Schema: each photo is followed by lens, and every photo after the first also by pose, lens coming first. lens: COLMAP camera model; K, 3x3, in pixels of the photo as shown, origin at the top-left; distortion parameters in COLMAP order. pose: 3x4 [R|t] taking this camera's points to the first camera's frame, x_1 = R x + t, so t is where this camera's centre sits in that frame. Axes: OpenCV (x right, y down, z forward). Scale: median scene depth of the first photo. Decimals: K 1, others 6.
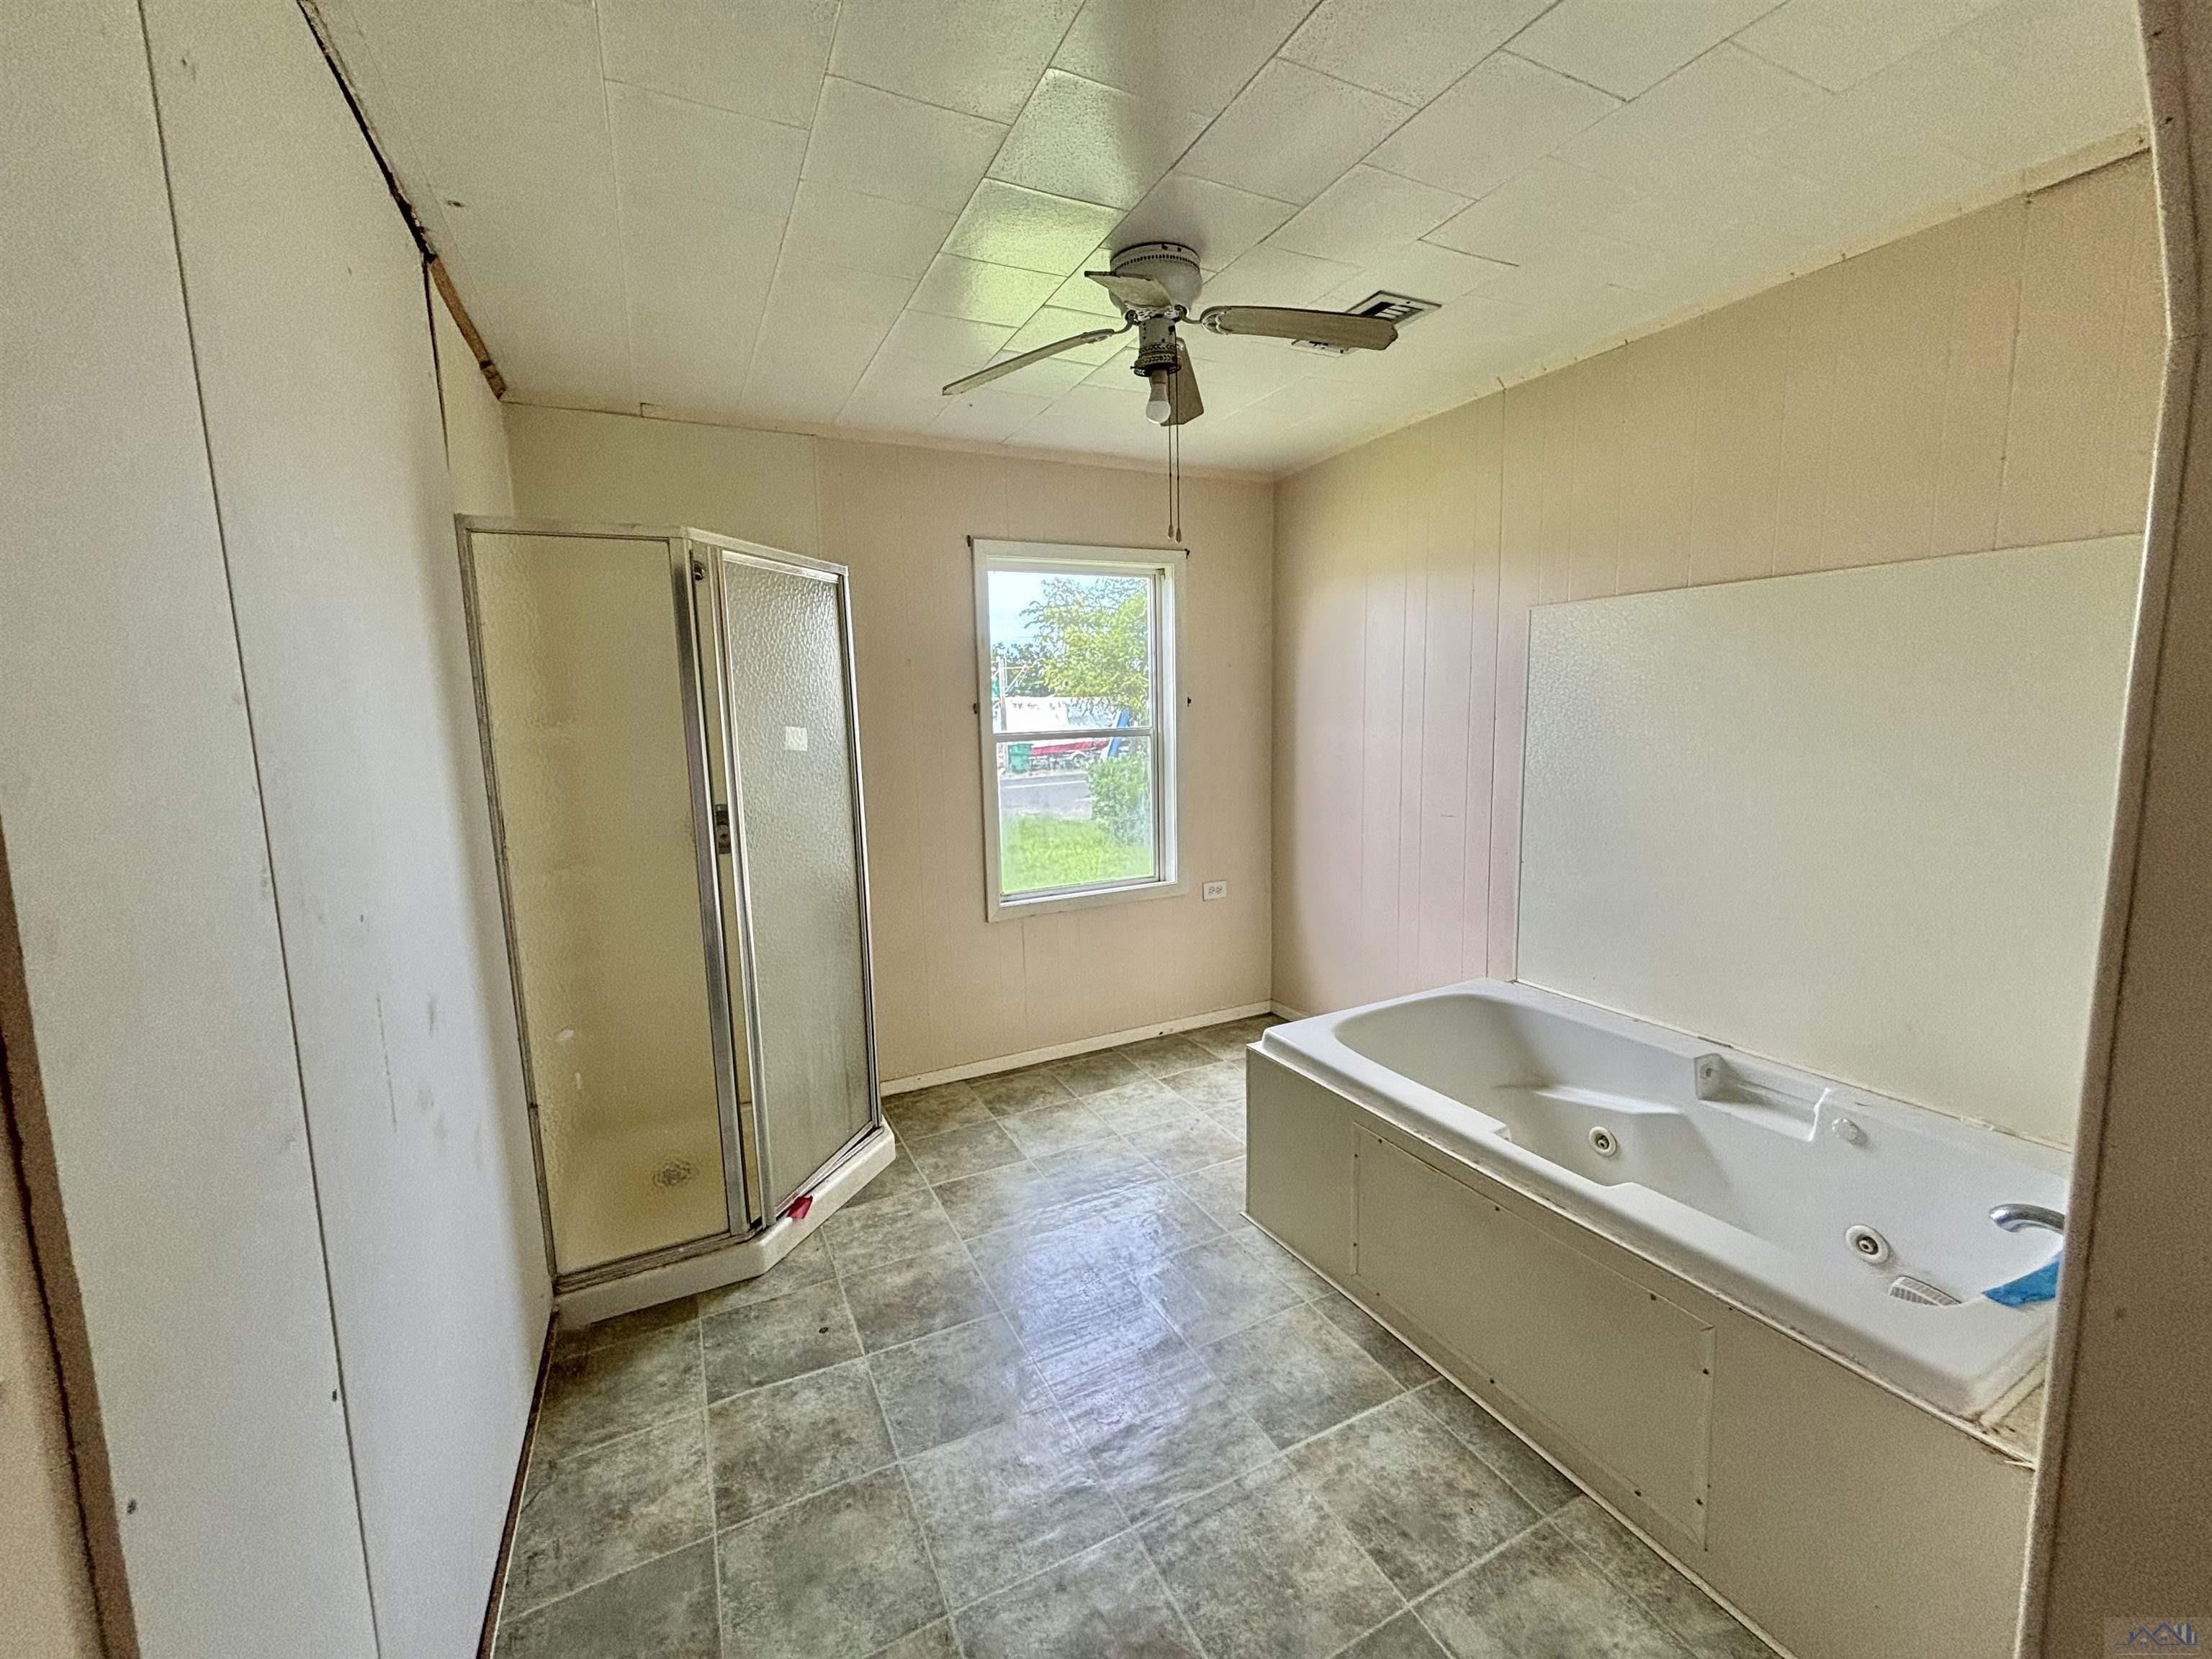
lens RADIAL K [[889.0, 0, 1103.8], [0, 889.0, 827.4], [0, 0, 1]] dist [-0.013526, -0.000231]
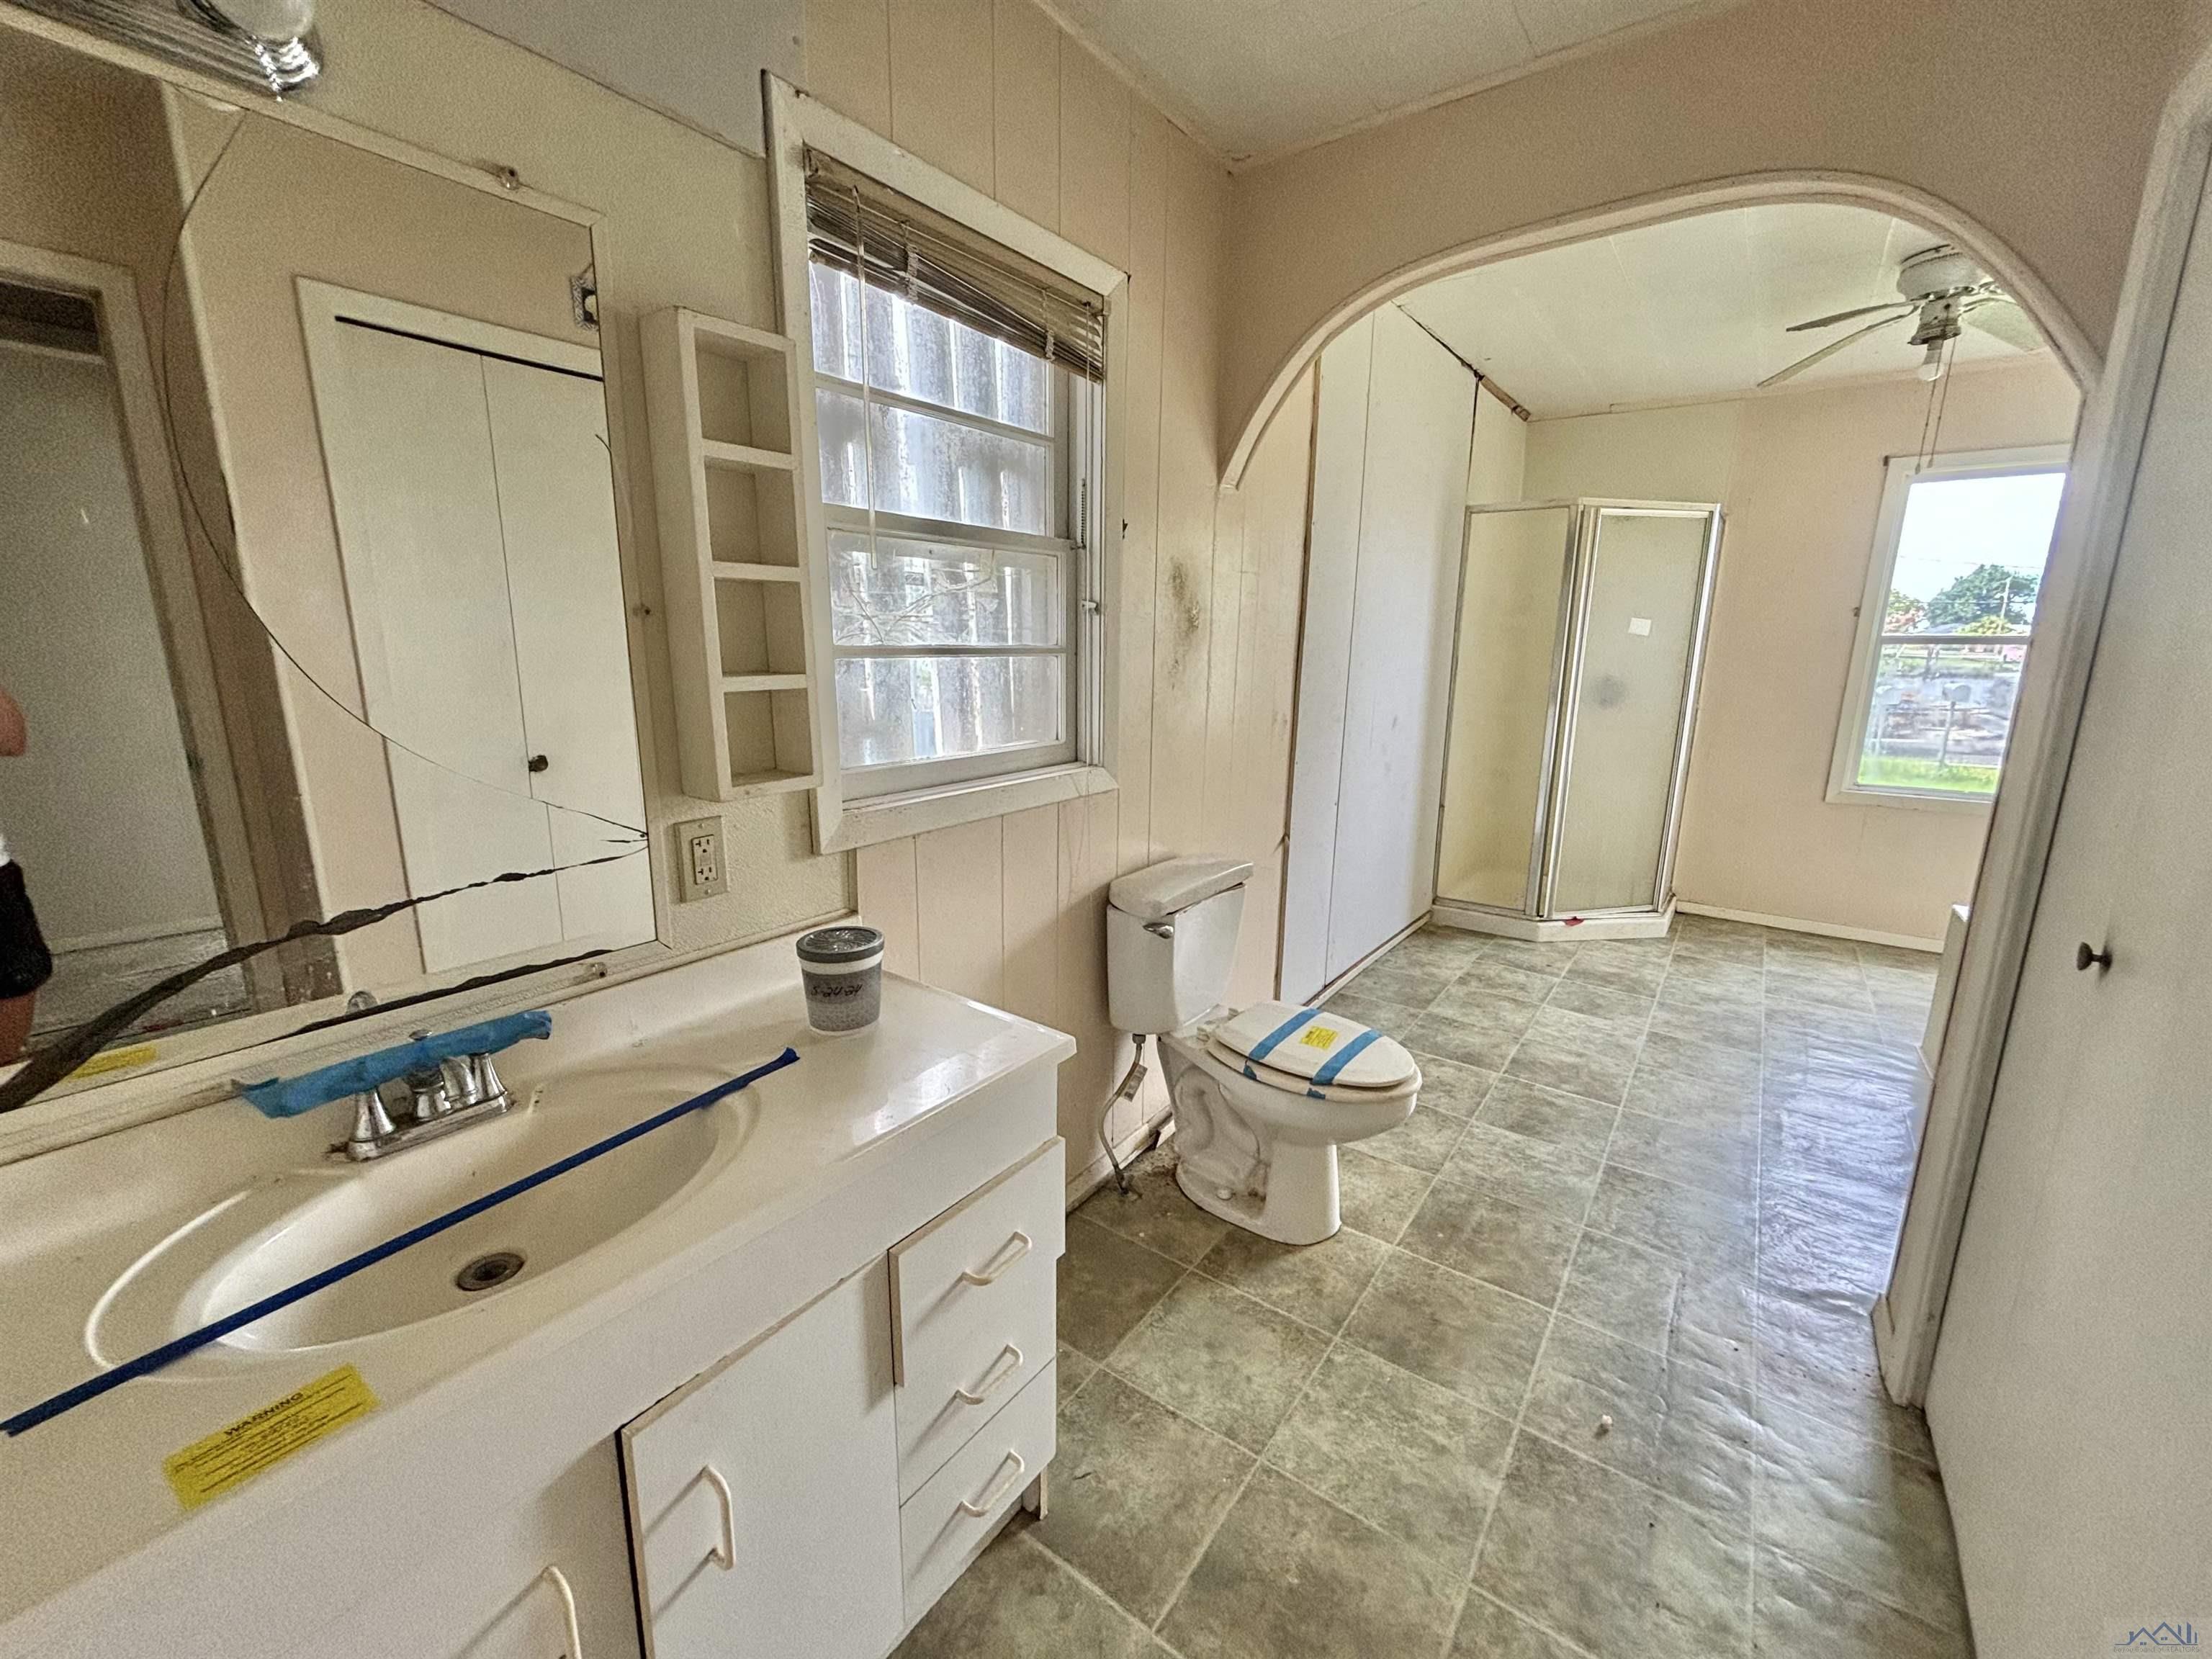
lens RADIAL K [[889.0, 0, 1099.3], [0, 889.0, 826.7], [0, 0, 1]] dist [-0.013526, -0.000231]
pose [[0.454450, 0.216539, -0.864052, 0.687304], [-0.136926, 0.975456, 0.172441, 0.112347], [0.880186, 0.039945, 0.472946, -0.583011]]
